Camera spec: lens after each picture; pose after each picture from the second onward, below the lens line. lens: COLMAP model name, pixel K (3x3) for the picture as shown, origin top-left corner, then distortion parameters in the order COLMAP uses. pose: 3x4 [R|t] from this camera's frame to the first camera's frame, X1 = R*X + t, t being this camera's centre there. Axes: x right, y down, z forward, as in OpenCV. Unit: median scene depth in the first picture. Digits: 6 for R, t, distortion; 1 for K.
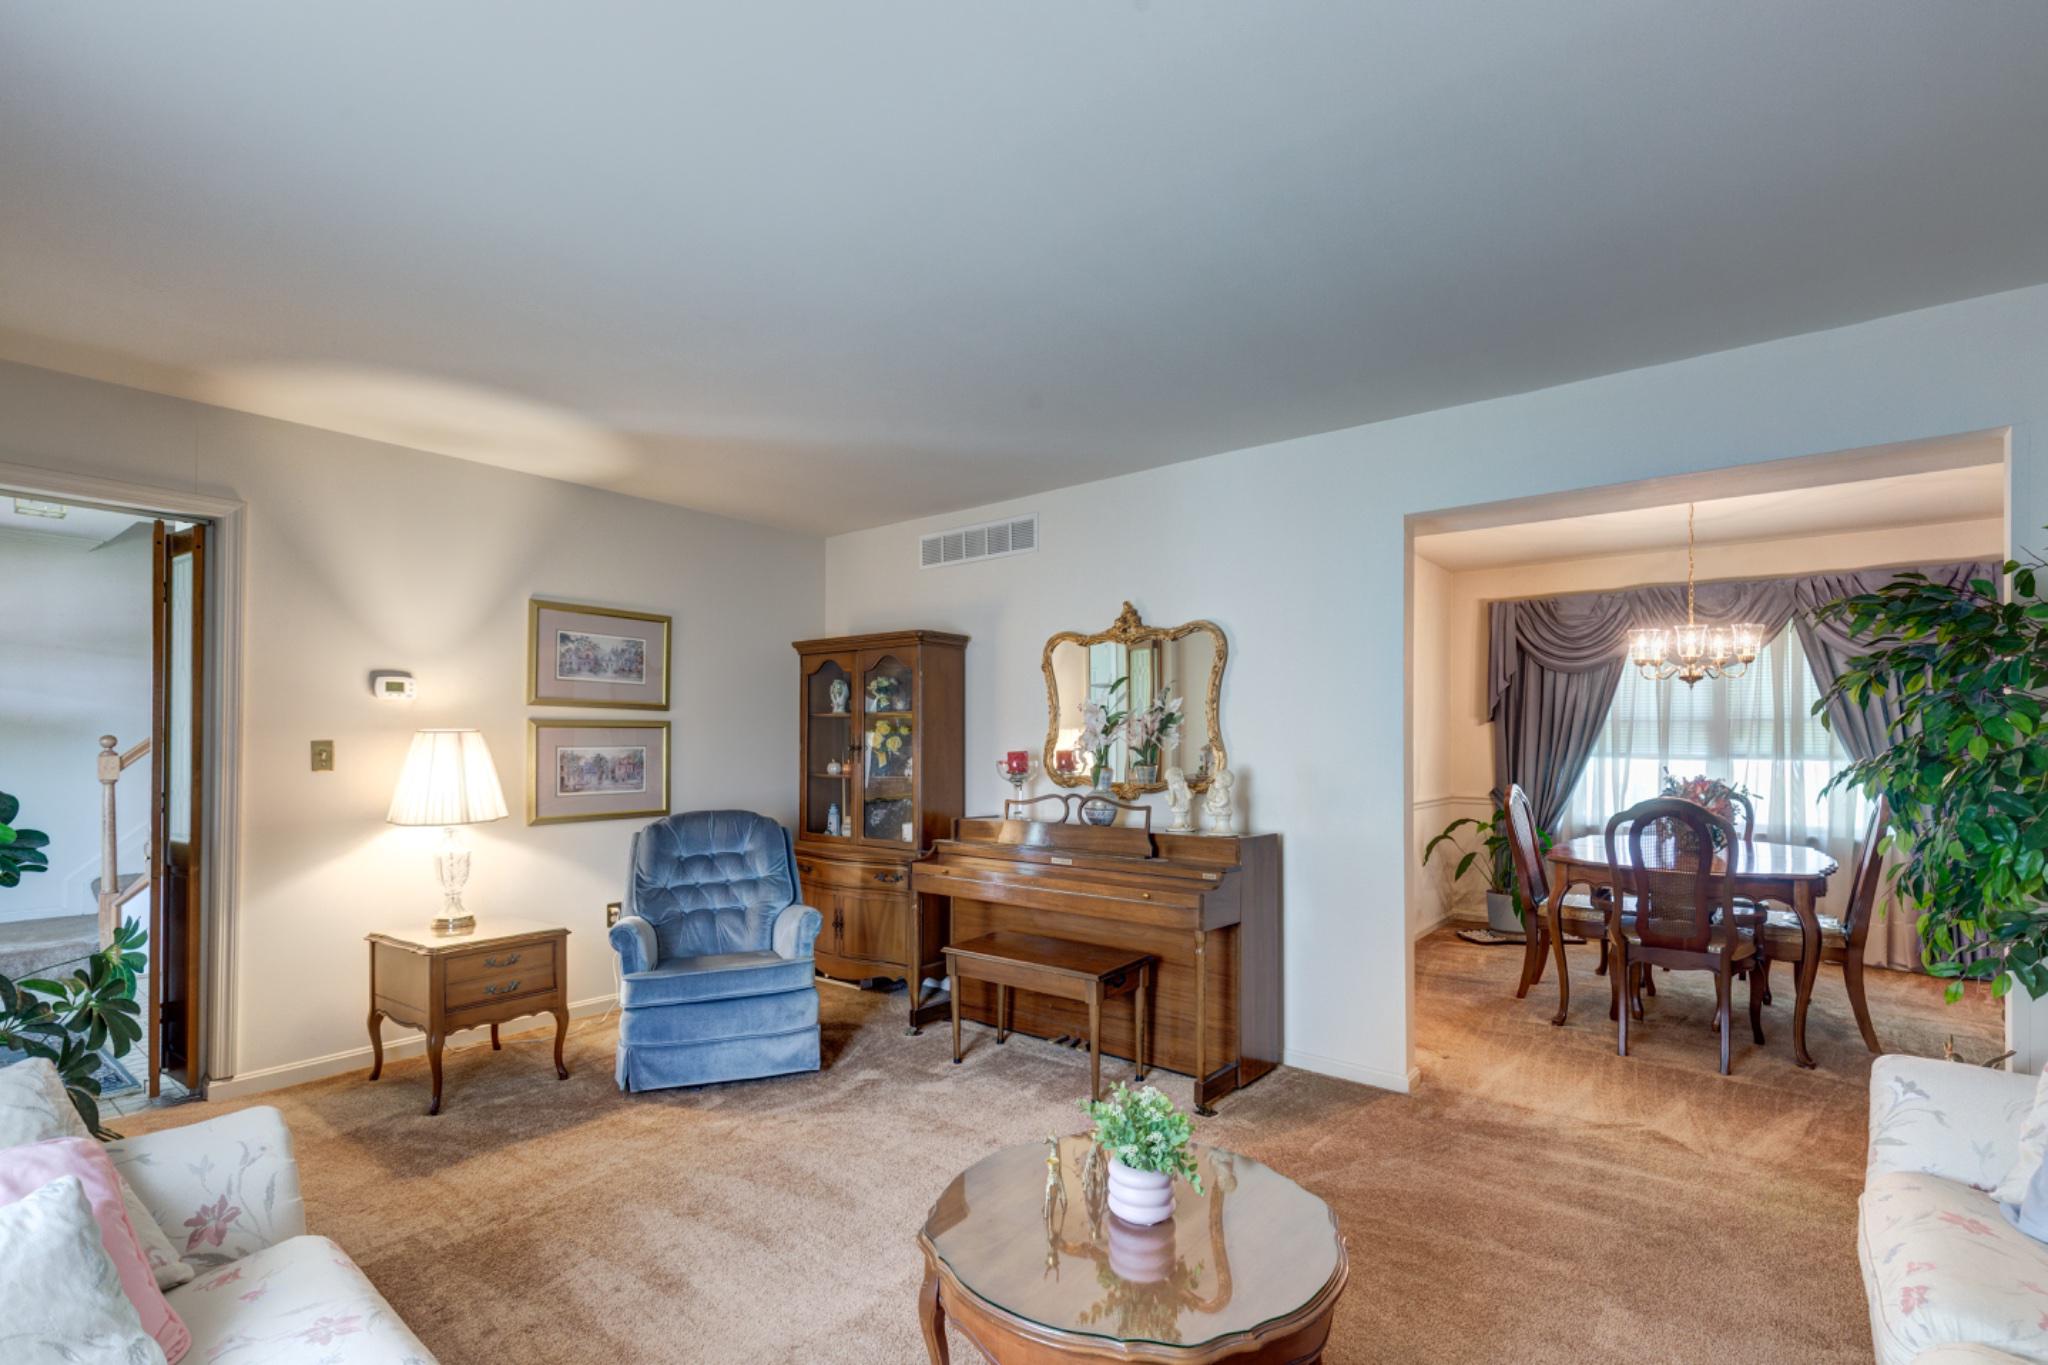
lens RADIAL K [[937.9, 0, 1037.5], [0, 937.9, 730.4], [0, 0, 1]] dist [0.014800, -0.000365]
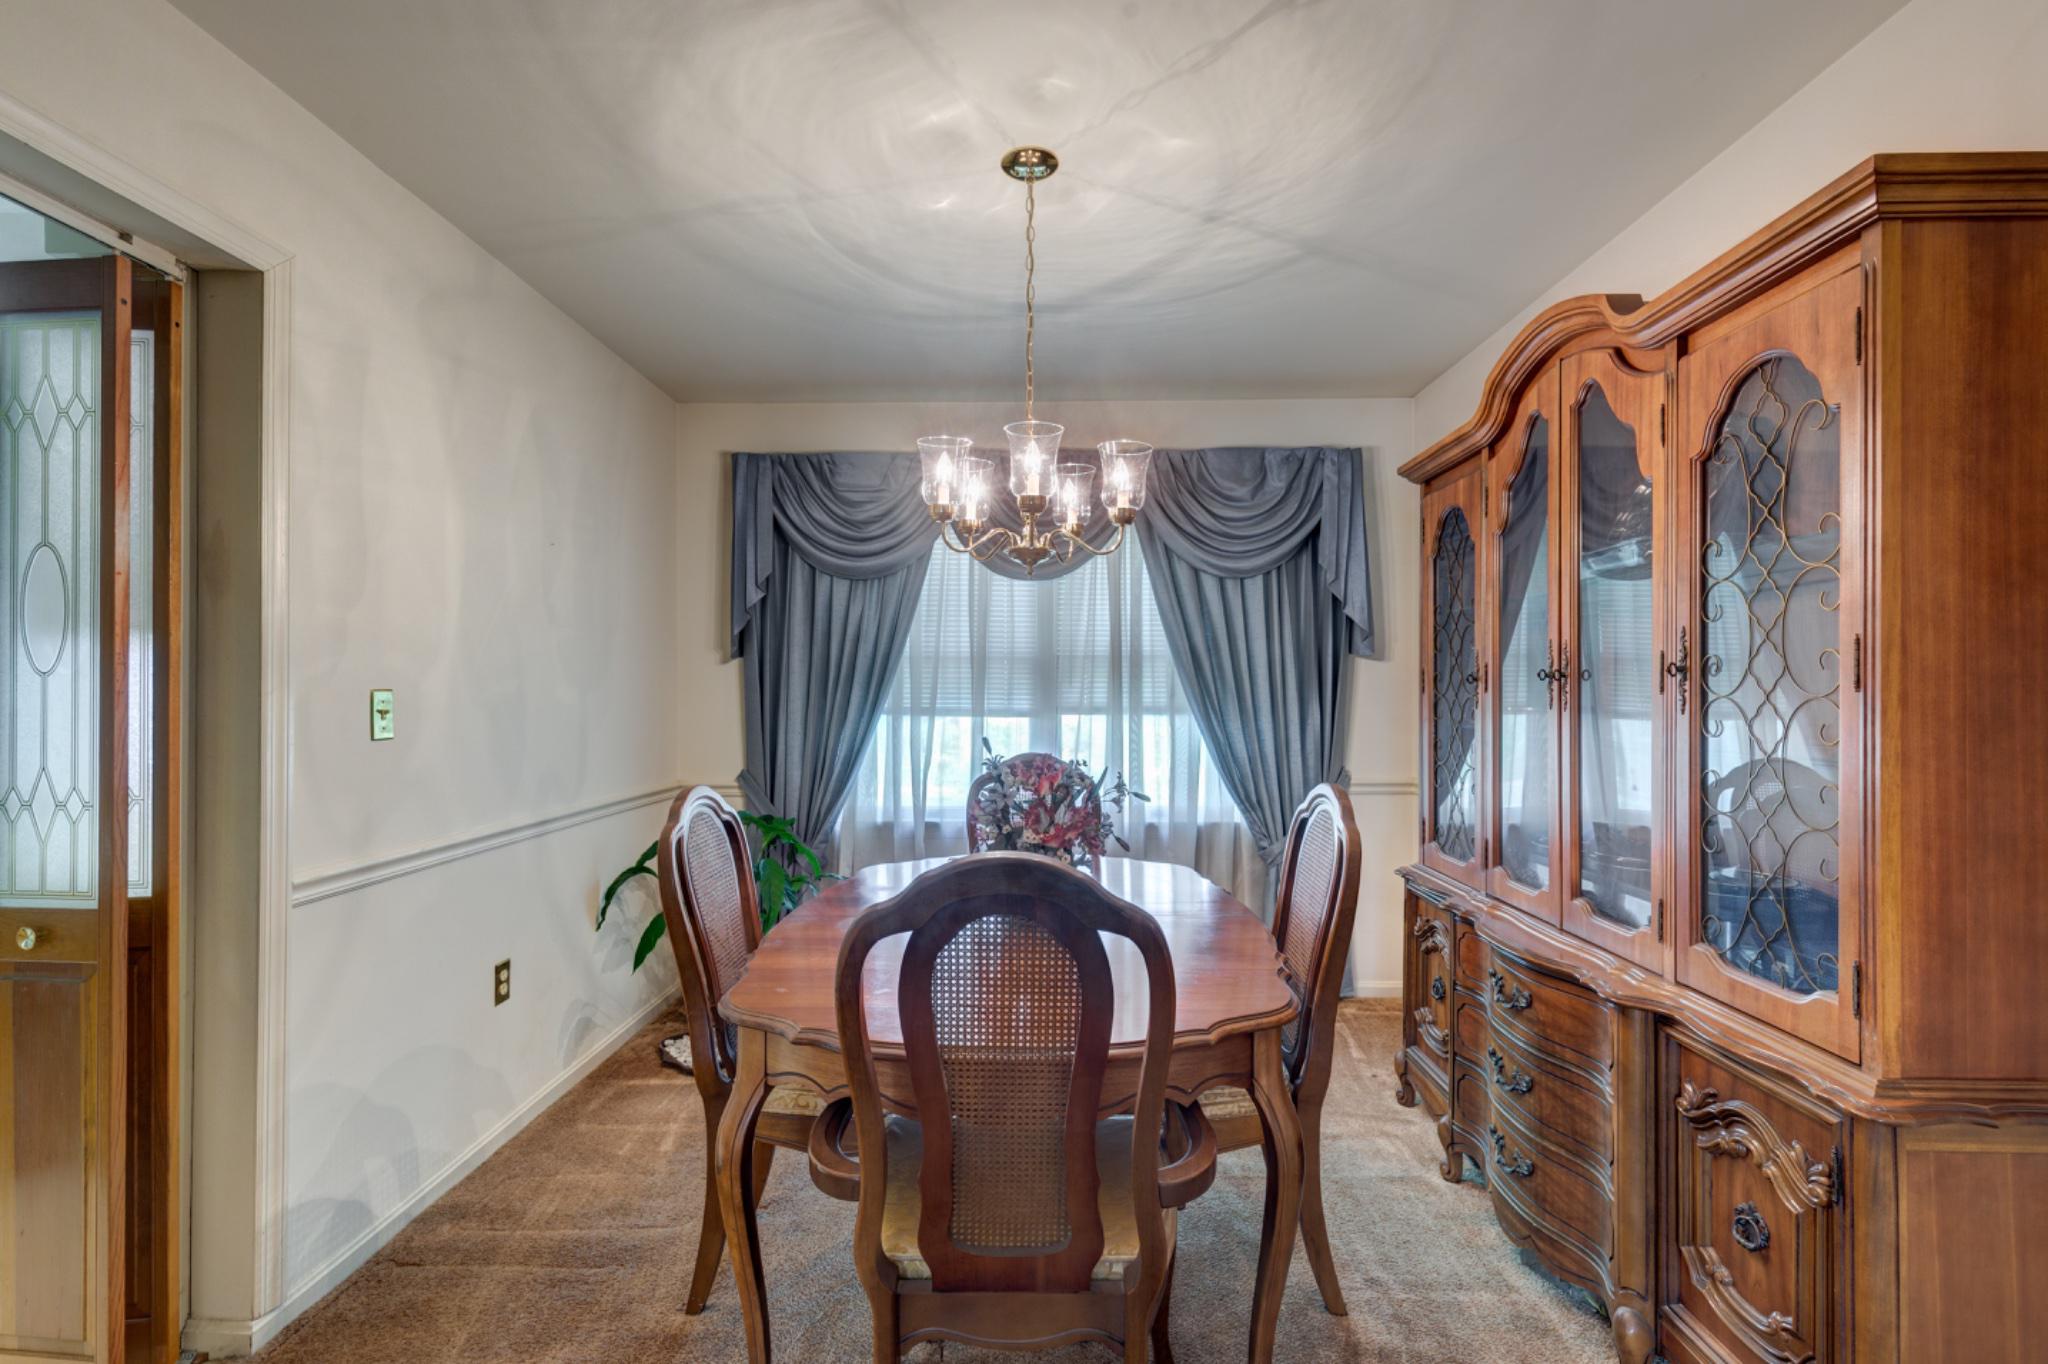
lens RADIAL K [[937.9, 0, 1020.7], [0, 937.9, 691.5], [0, 0, 1]] dist [0.014800, -0.000365]
pose [[0.809735, -0.004789, 0.586776, 0.309281], [-0.000093, 0.999966, 0.008290, 0.007851], [-0.586796, -0.006767, 0.809707, 0.461812]]
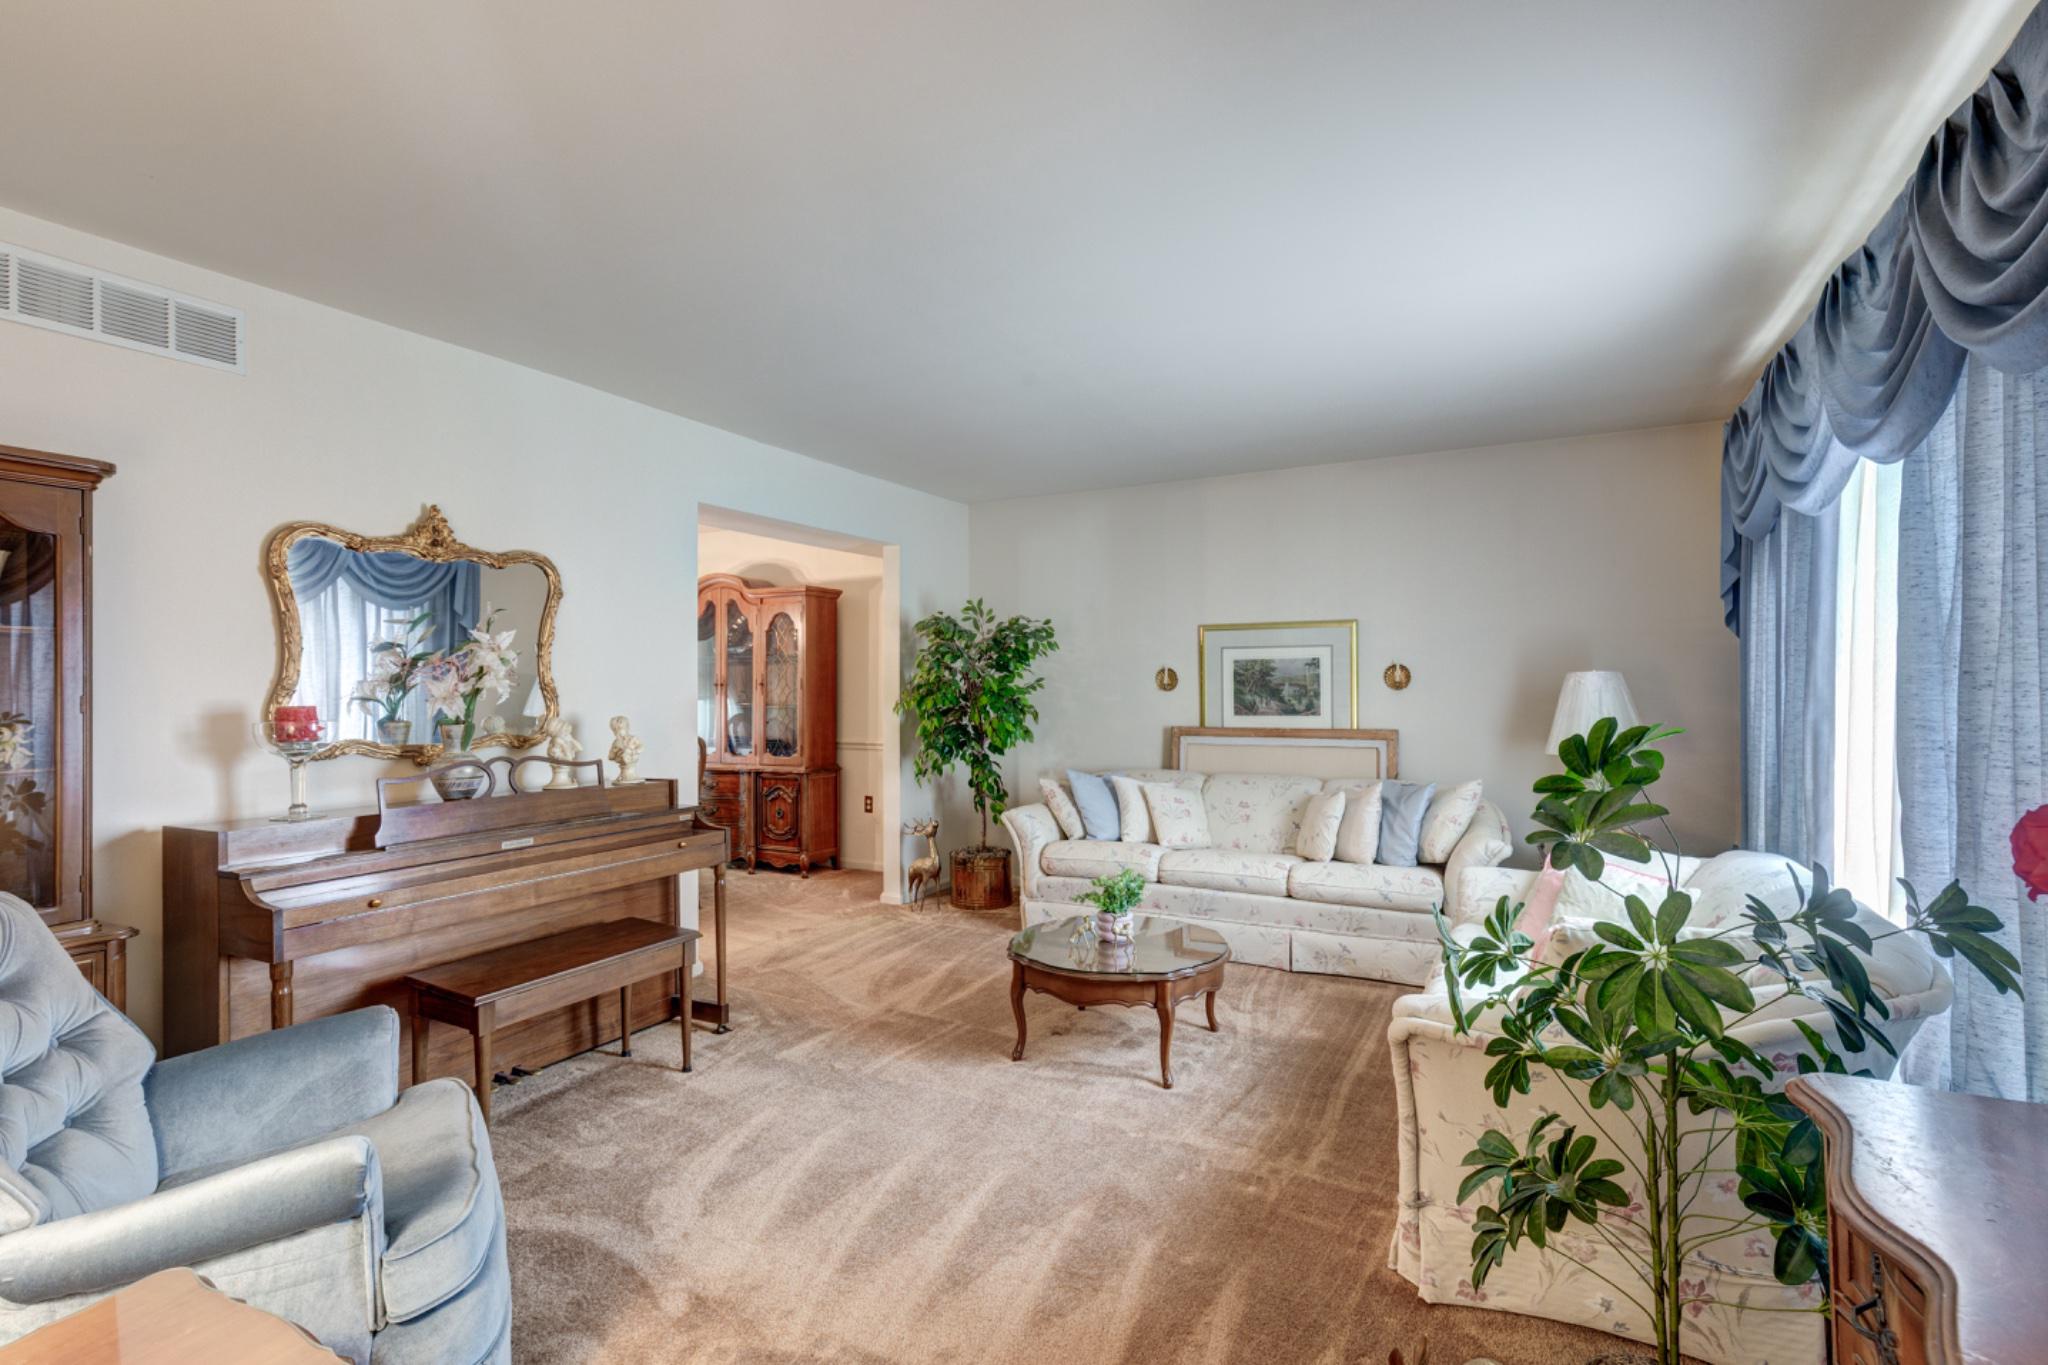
lens RADIAL K [[937.9, 0, 1023.2], [0, 937.9, 689.6], [0, 0, 1]] dist [0.014800, -0.000365]
pose [[-0.152790, -0.006295, 0.988239, -0.497969], [0.003815, 0.999969, 0.006959, 0.005676], [-0.988251, 0.004833, -0.152761, 0.439749]]
